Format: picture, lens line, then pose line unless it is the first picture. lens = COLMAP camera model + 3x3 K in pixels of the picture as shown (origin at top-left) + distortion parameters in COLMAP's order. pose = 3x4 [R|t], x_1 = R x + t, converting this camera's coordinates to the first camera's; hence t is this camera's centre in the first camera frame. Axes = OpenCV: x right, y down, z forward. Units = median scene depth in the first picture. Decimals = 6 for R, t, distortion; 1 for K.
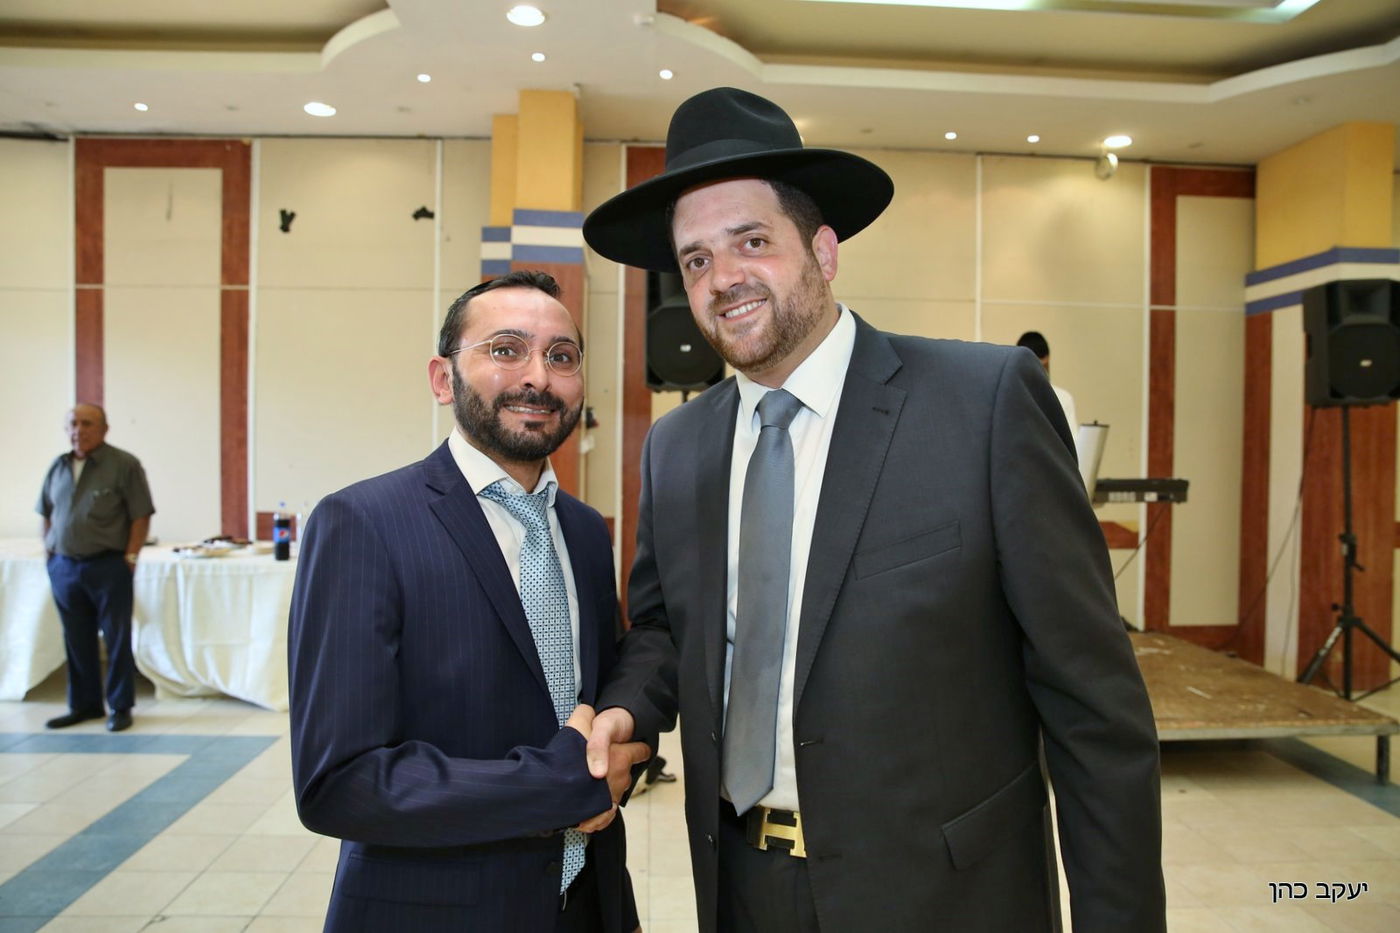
lens RADIAL K [[995.8, 0, 695.7], [0, 995.8, 450.6], [0, 0, 1]] dist [-0.091932, 0.087647]
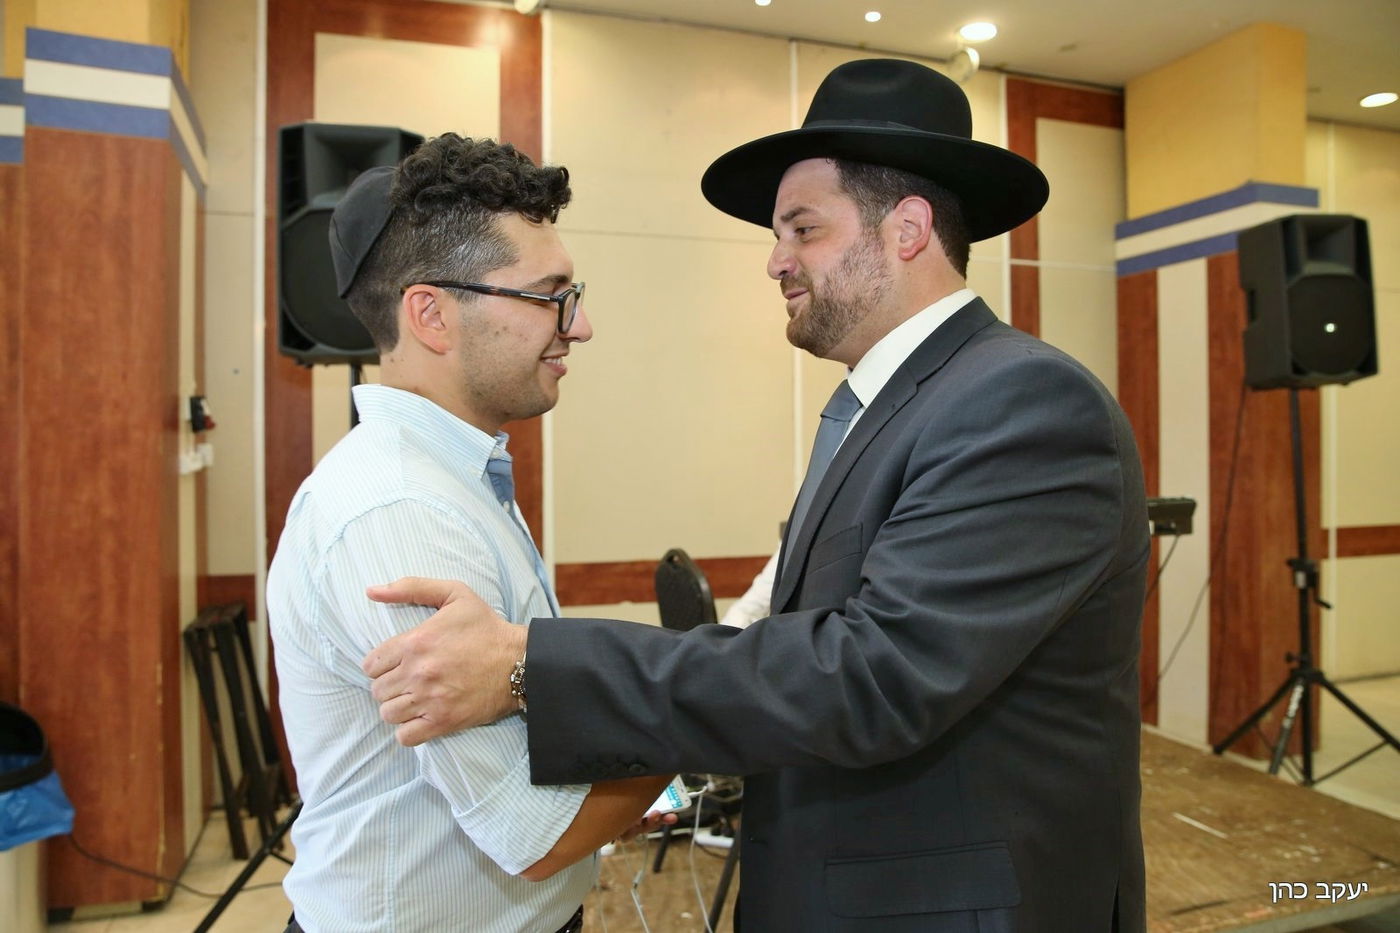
lens RADIAL K [[995.8, 0, 695.7], [0, 995.8, 450.6], [0, 0, 1]] dist [-0.091932, 0.087647]
pose [[0.959147, -0.018076, 0.282329, 0.013930], [0.018944, 0.999820, -0.000345, -0.004606], [-0.282272, 0.005679, 0.959318, 0.352329]]
